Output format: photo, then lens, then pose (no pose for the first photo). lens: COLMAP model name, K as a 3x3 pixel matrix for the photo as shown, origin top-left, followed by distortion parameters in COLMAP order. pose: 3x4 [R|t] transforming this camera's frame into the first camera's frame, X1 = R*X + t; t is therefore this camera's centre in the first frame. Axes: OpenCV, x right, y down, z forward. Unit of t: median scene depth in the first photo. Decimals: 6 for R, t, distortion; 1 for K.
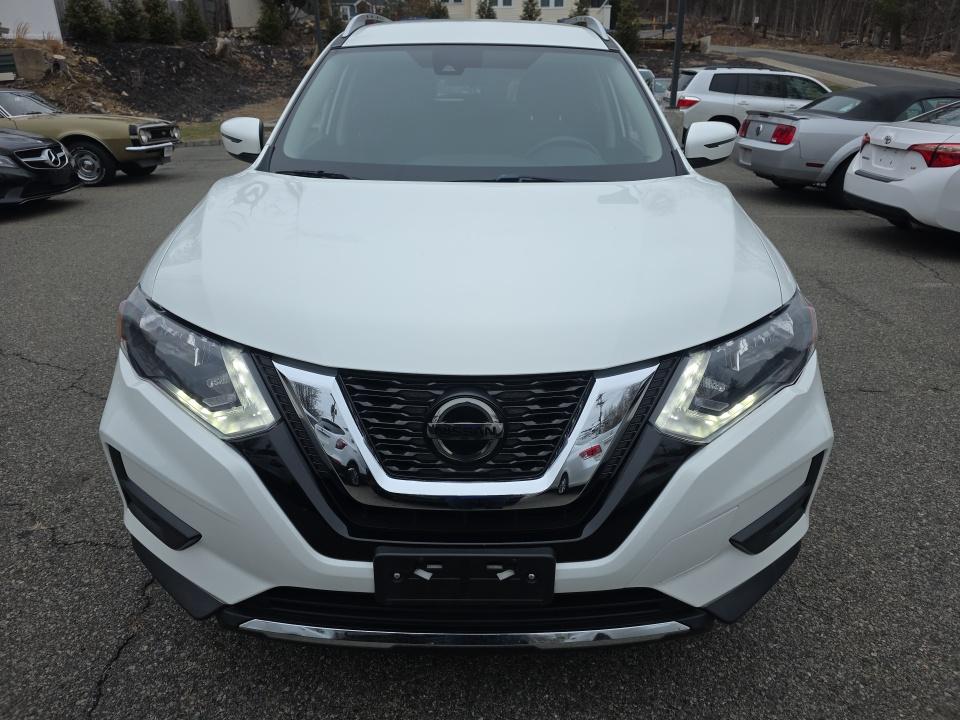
lens RADIAL K [[685.9, 0, 482.7], [0, 685.9, 355.1], [0, 0, 1]] dist [0.054440, -0.047408]
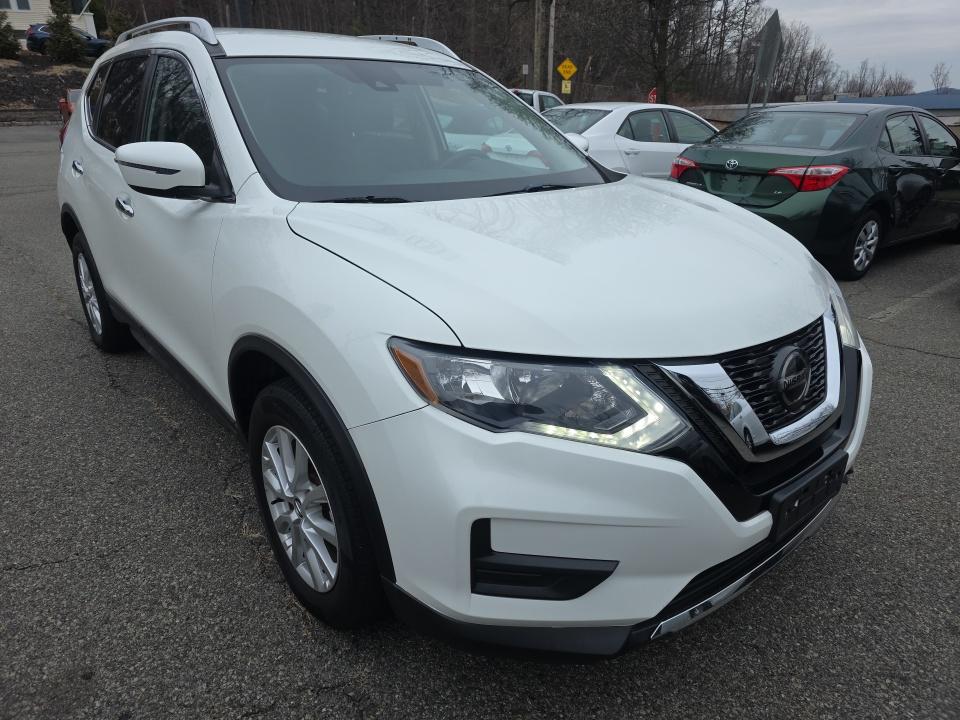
lens RADIAL K [[685.9, 0, 482.7], [0, 685.9, 355.1], [0, 0, 1]] dist [0.054440, -0.047408]
pose [[0.746158, -0.226154, 0.626181, -0.972892], [0.239756, 0.968710, 0.064170, -0.116204], [-0.621100, 0.102250, 0.777032, 0.302586]]
